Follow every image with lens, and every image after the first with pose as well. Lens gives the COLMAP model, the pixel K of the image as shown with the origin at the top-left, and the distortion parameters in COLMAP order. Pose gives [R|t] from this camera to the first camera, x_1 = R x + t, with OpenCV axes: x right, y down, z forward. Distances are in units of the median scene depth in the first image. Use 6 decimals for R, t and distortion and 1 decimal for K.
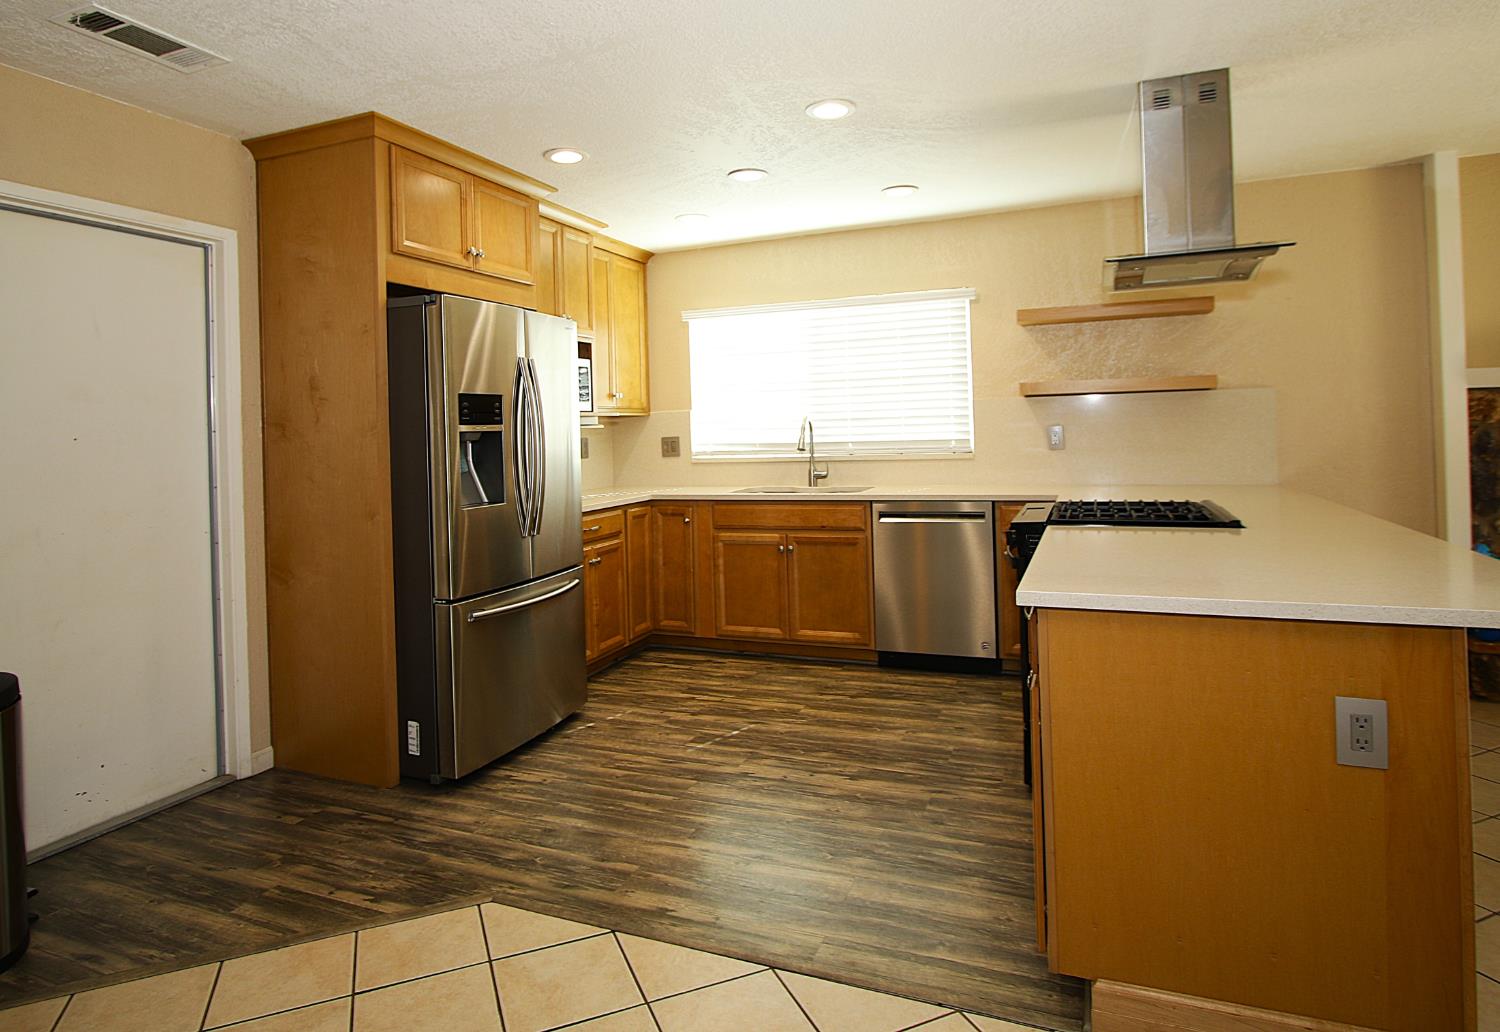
lens RADIAL K [[861.5, 0, 745.3], [0, 861.5, 416.0], [0, 0, 1]] dist [-0.001681, -0.000254]
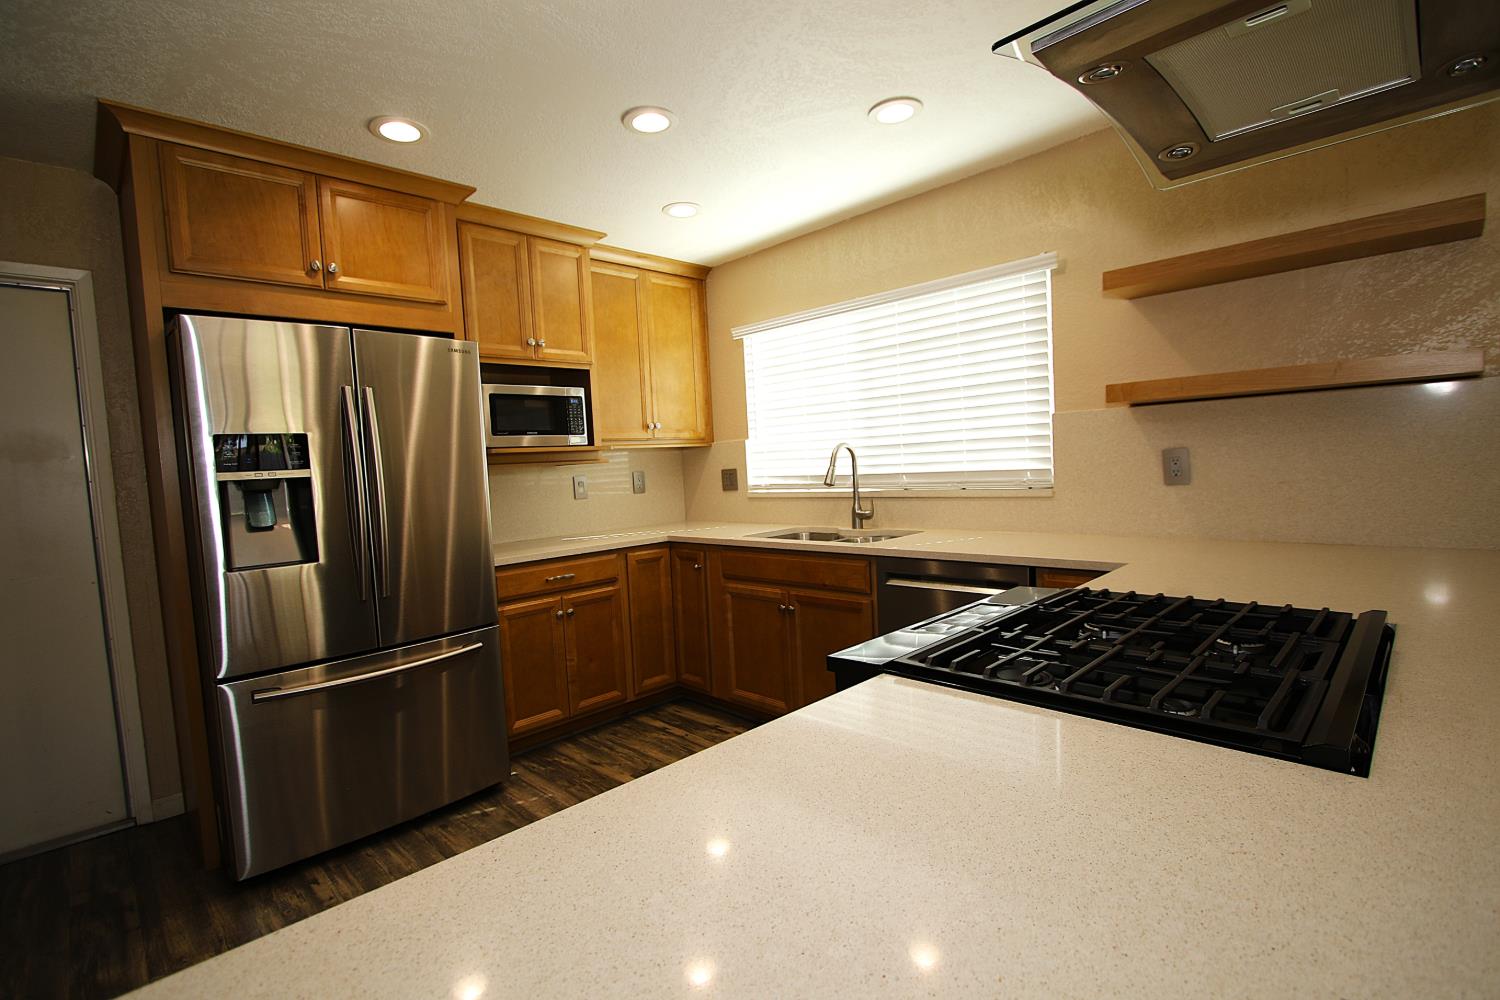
lens RADIAL K [[694.7, 0, 754.9], [0, 694.7, 504.9], [0, 0, 1]] dist [-0.013223, 0.000992]
pose [[0.922916, 0.005992, -0.384956, 0.255723], [0.029328, 0.995879, 0.085815, -0.000284], [0.383883, -0.090490, 0.918937, 0.373756]]
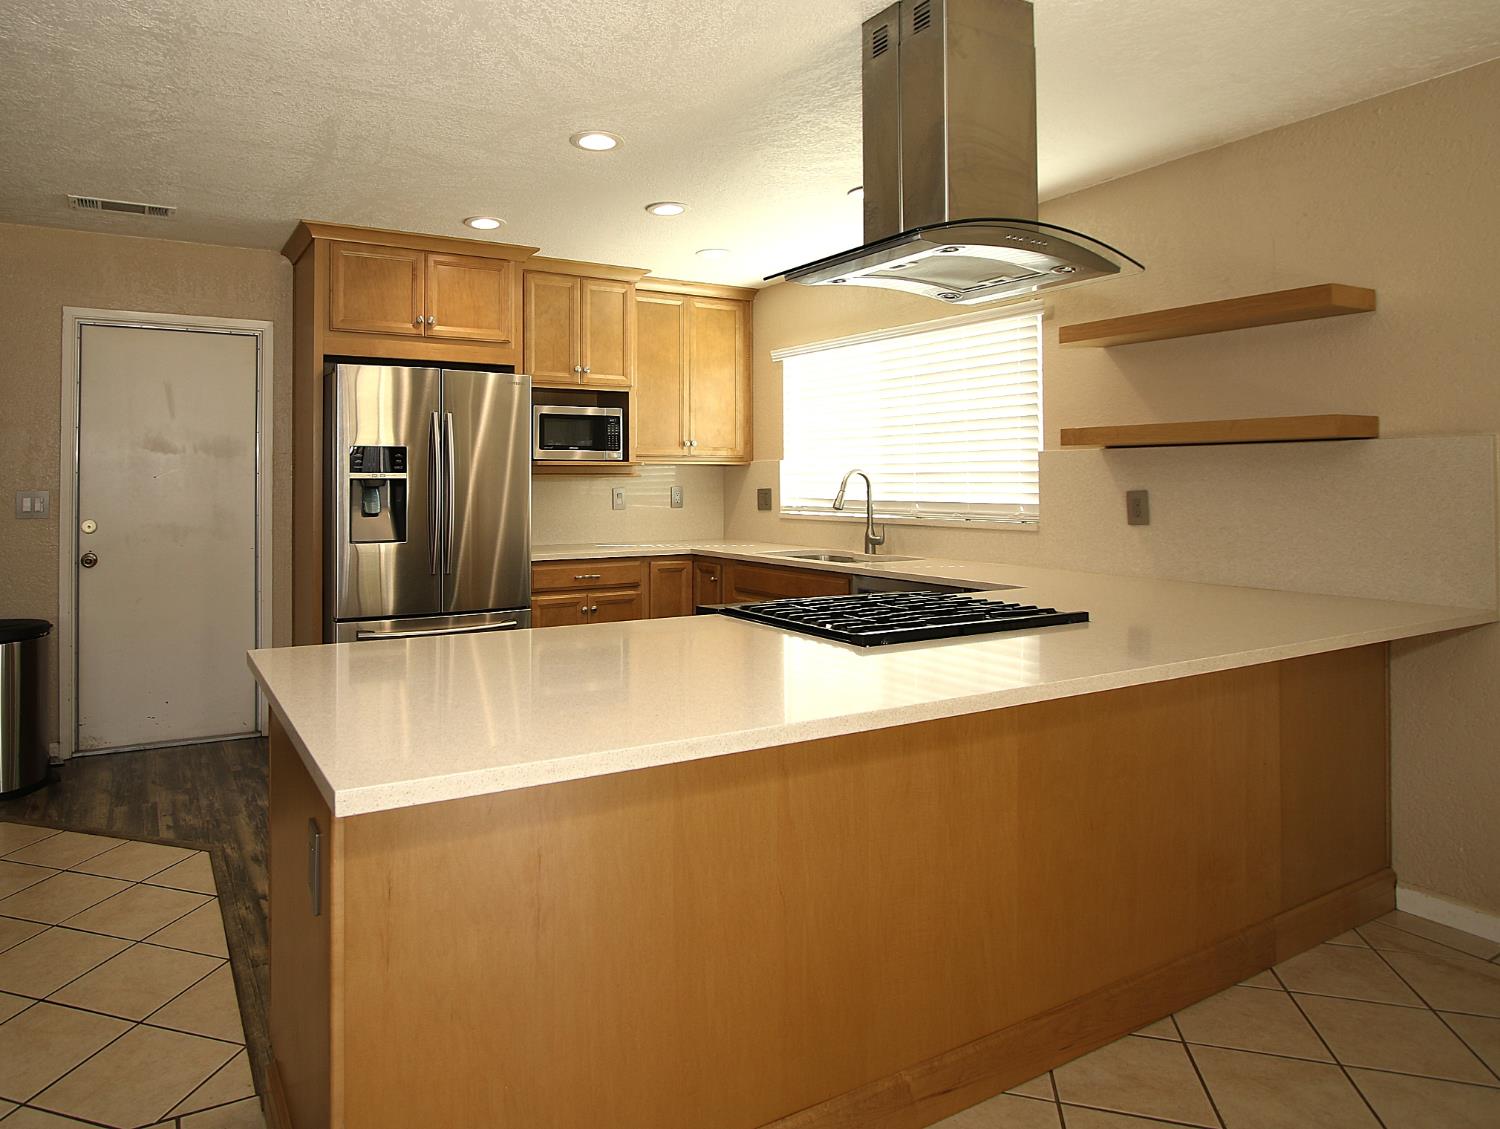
lens RADIAL K [[943.3, 0, 629.2], [0, 943.3, 460.8], [0, 0, 1]] dist [-0.004478, 0.000278]
pose [[0.770812, 0.013784, -0.636914, 0.502649], [-0.011496, 0.999904, 0.007727, -0.012832], [0.636959, 0.001366, 0.770896, 0.156335]]
